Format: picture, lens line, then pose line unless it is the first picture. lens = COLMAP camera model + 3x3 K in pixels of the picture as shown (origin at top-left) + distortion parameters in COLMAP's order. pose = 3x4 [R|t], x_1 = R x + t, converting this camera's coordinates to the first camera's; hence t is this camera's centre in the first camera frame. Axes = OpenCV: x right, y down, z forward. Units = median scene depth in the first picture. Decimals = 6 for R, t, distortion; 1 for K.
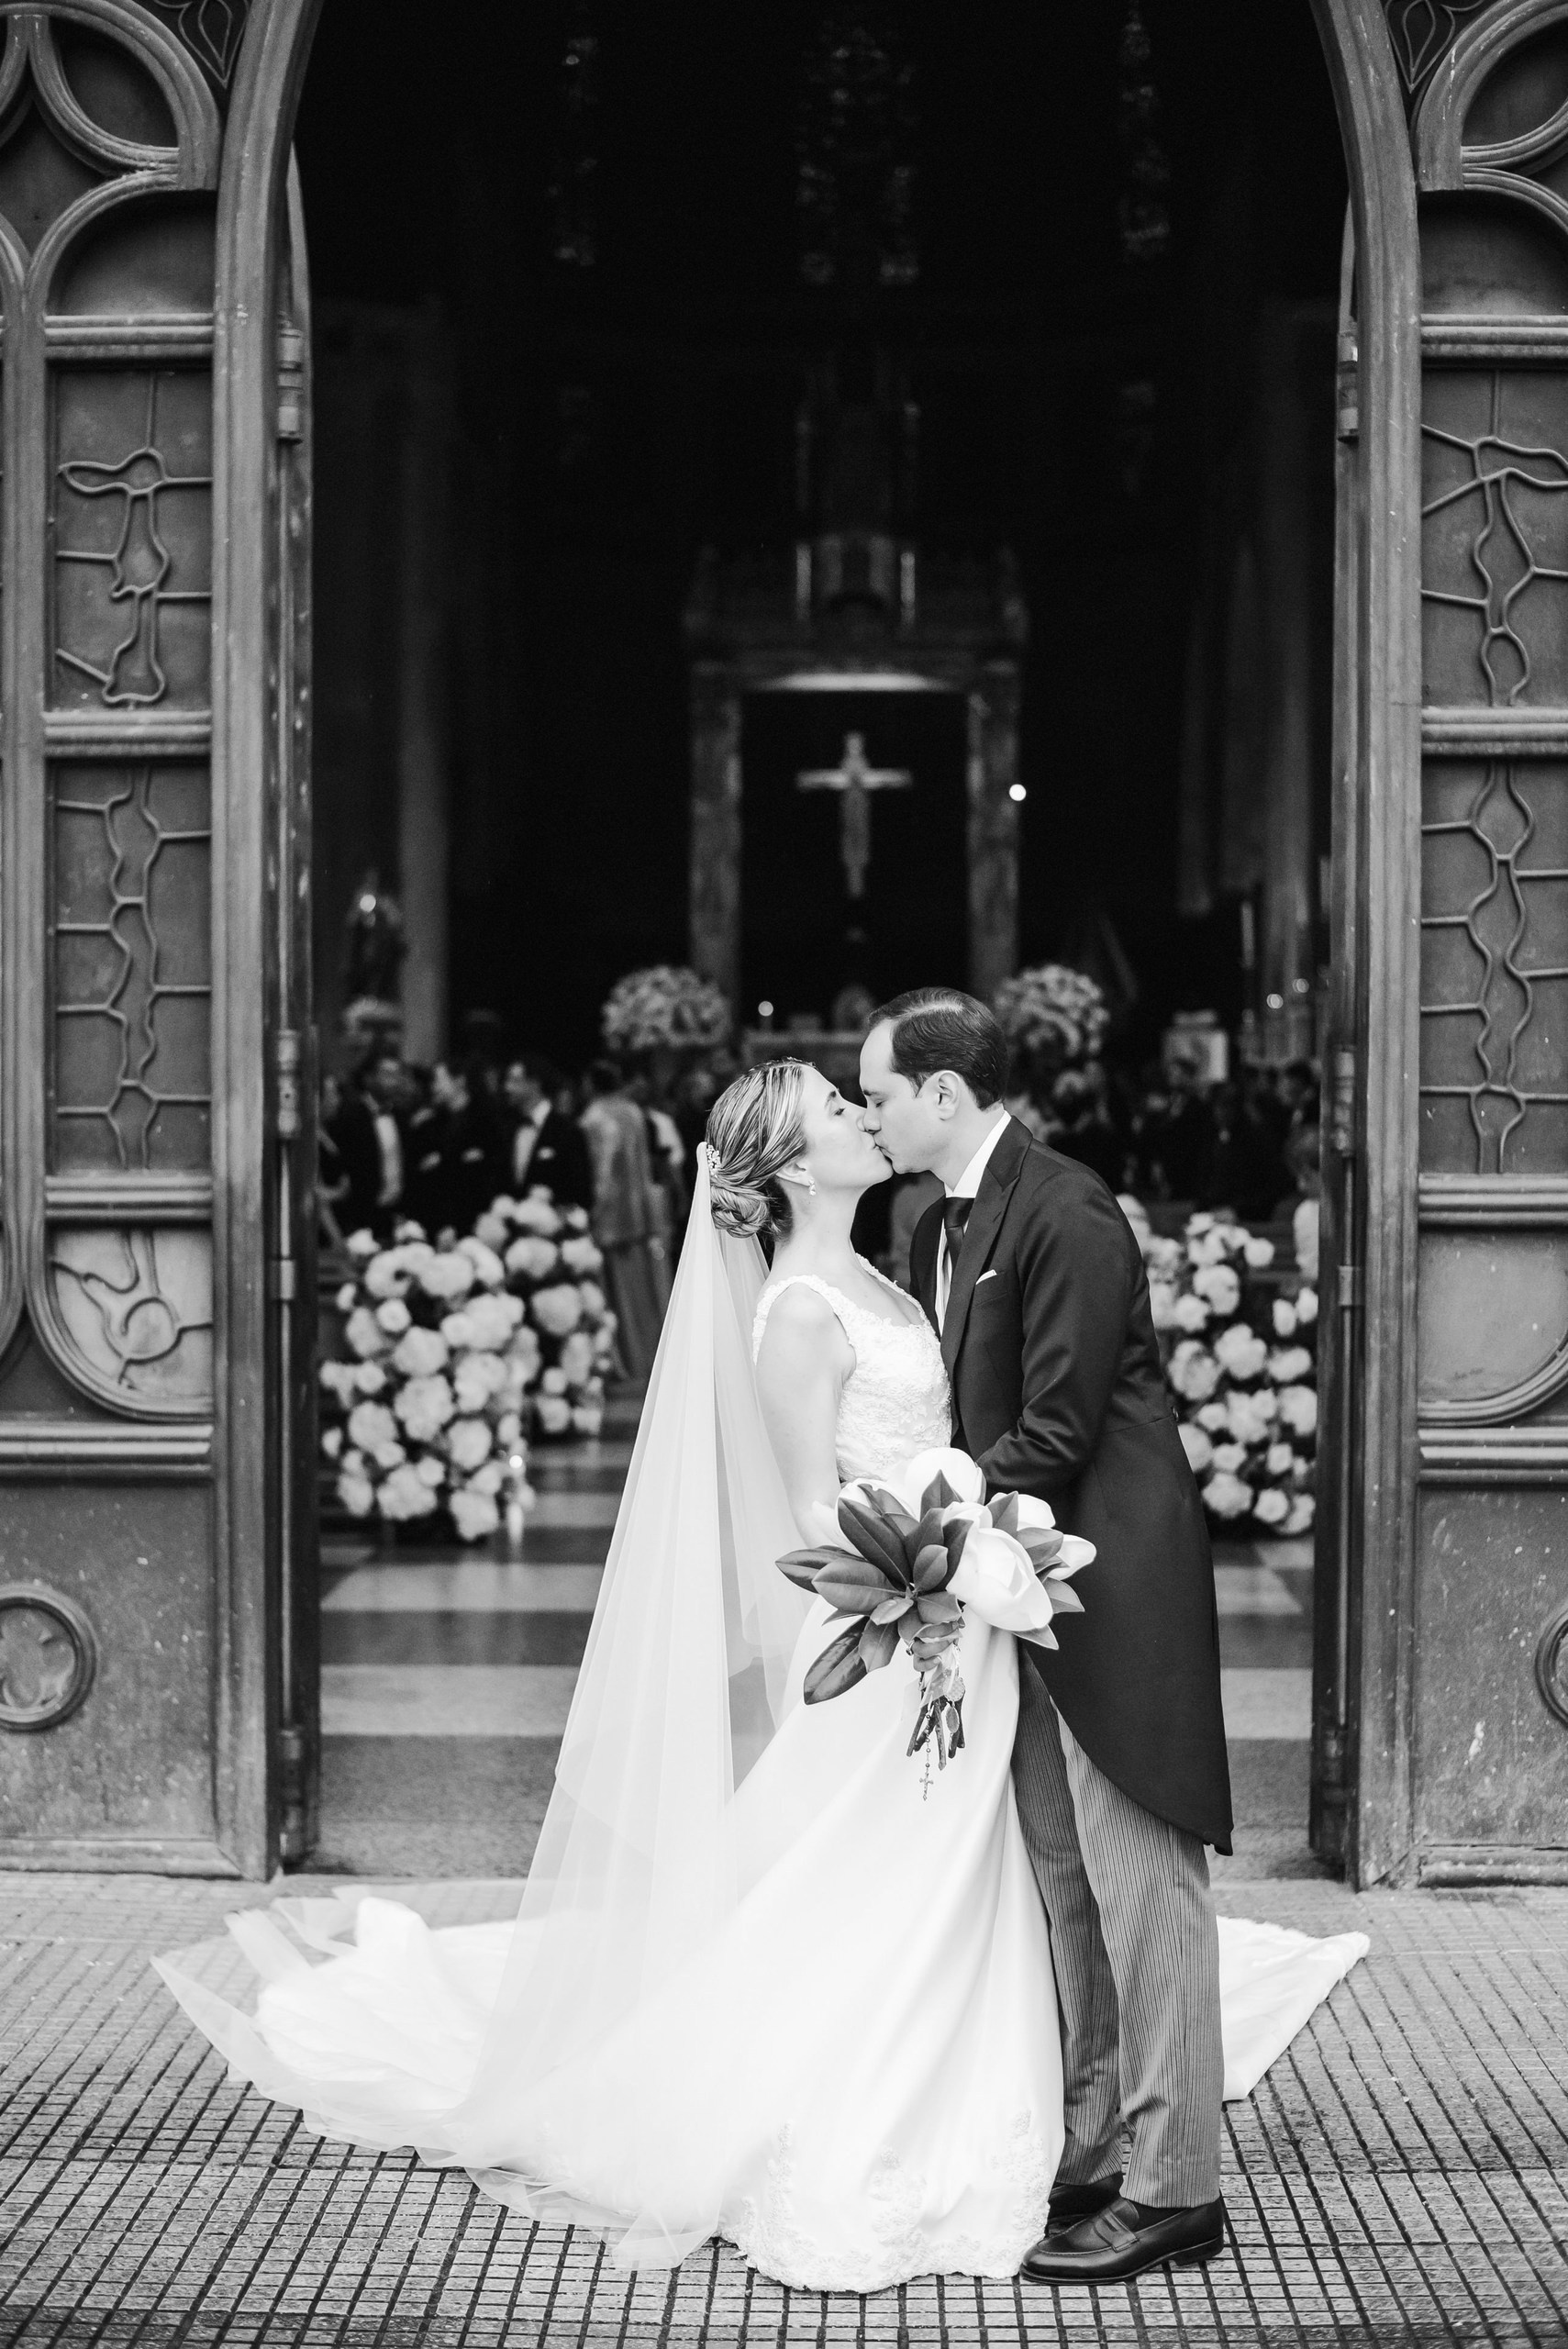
lens RADIAL K [[3470.6, 0, 784.0], [0, 3470.6, 1174.5], [0, 0, 1]] dist [-0.115415, 0.094023]
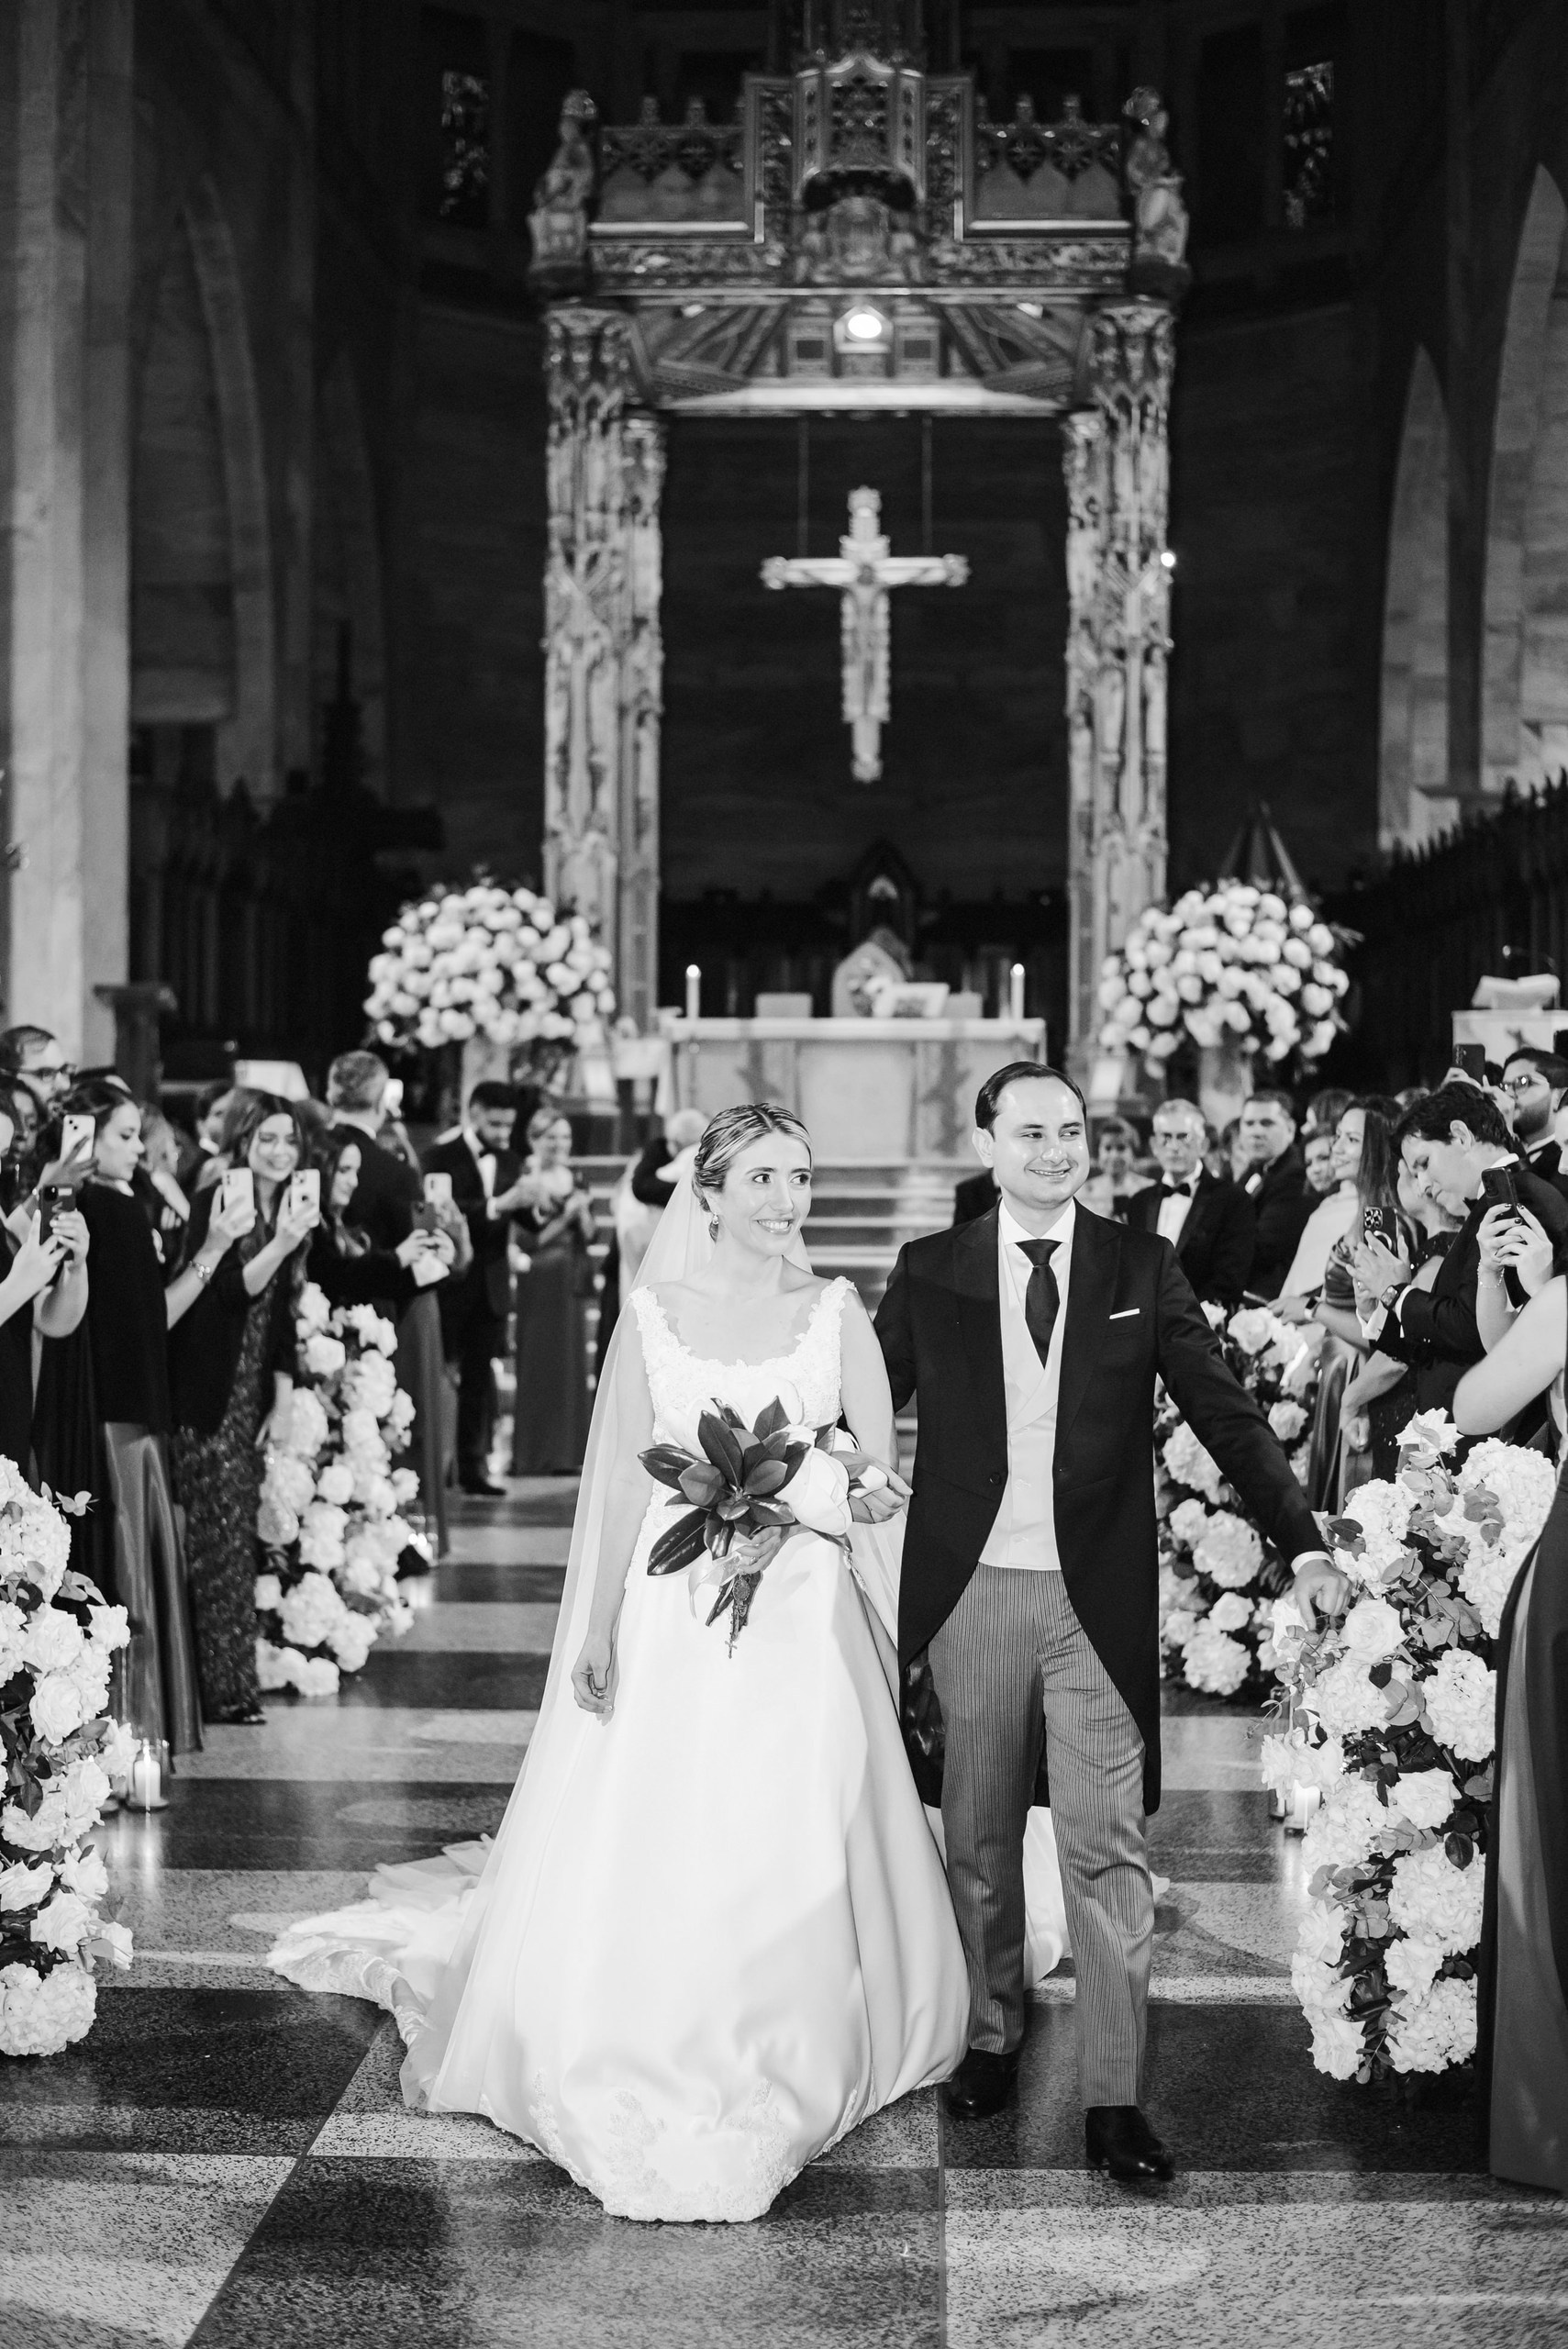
lens RADIAL K [[3470.6, 0, 784.0], [0, 3470.6, 1174.5], [0, 0, 1]] dist [-0.115415, 0.094023]
pose [[0.999865, 0.003076, -0.016112, 0.013230], [-0.003167, 0.999979, -0.005635, -0.010134], [0.016094, 0.005686, 0.999854, 0.348753]]
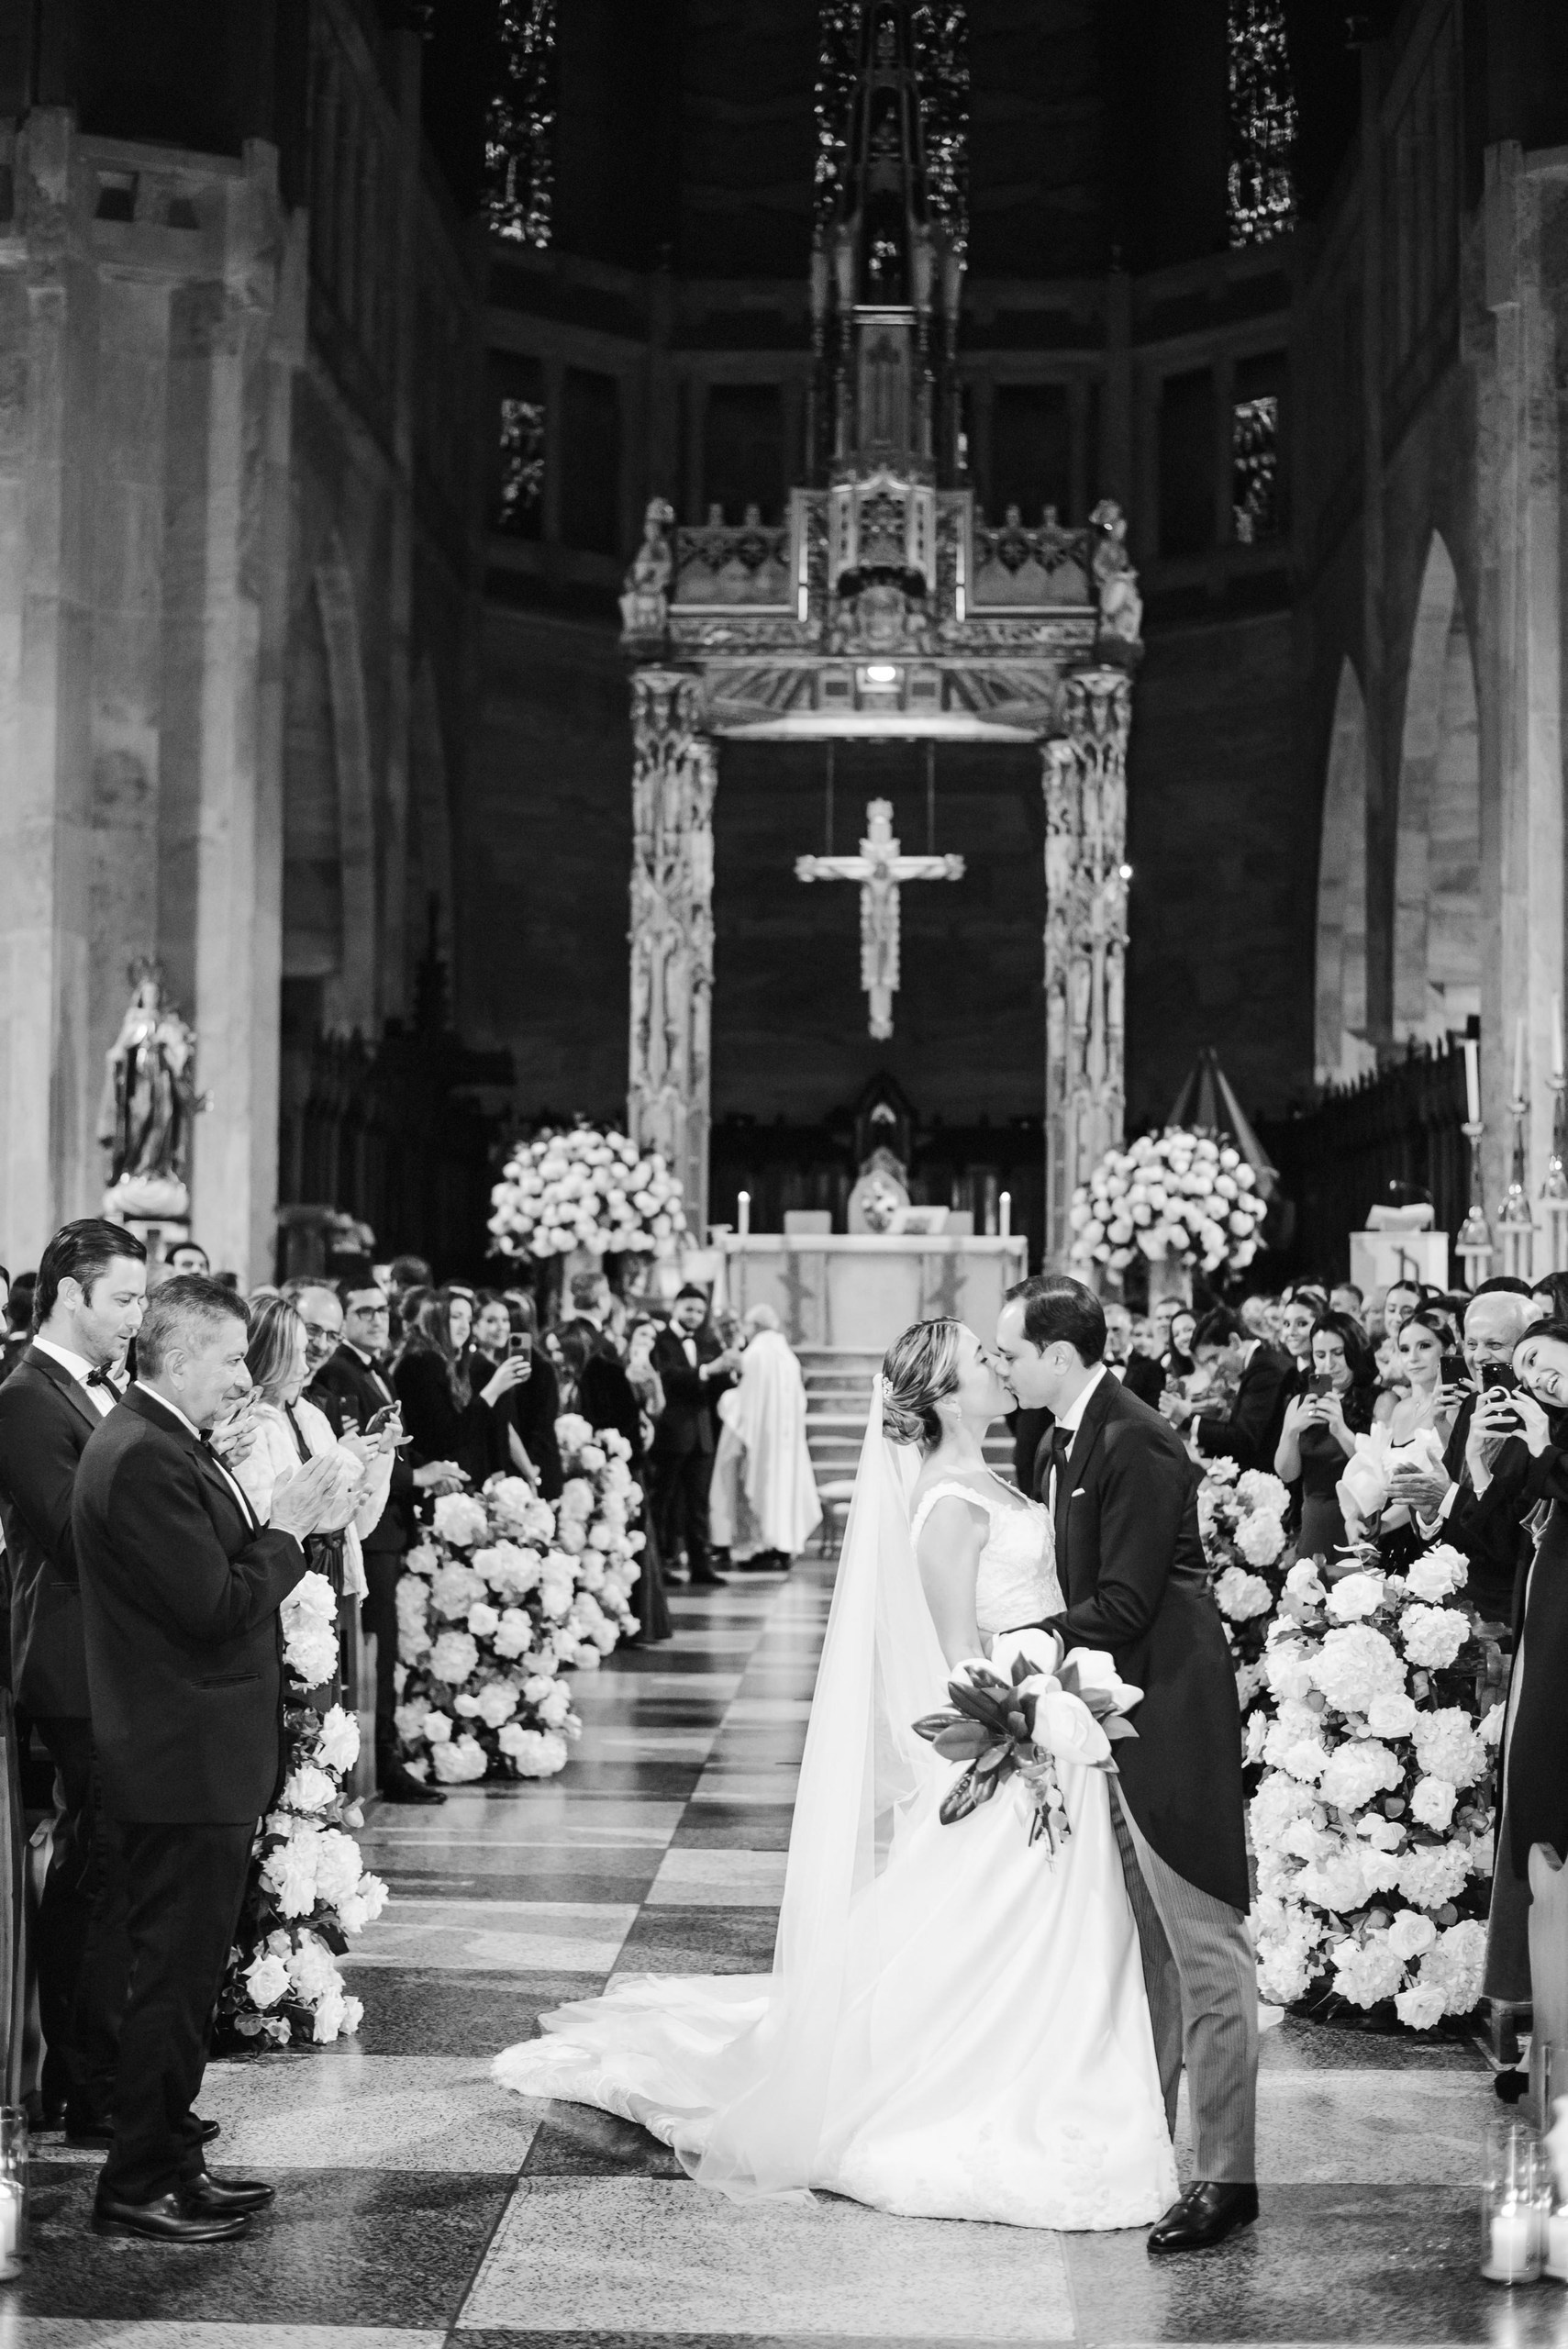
lens RADIAL K [[3470.6, 0, 784.0], [0, 3470.6, 1174.5], [0, 0, 1]] dist [-0.115415, 0.094023]
pose [[0.999927, 0.007650, -0.009324, 0.006573], [-0.008218, 0.998012, -0.062484, -0.007890], [0.008828, 0.062556, 0.998002, 0.251719]]
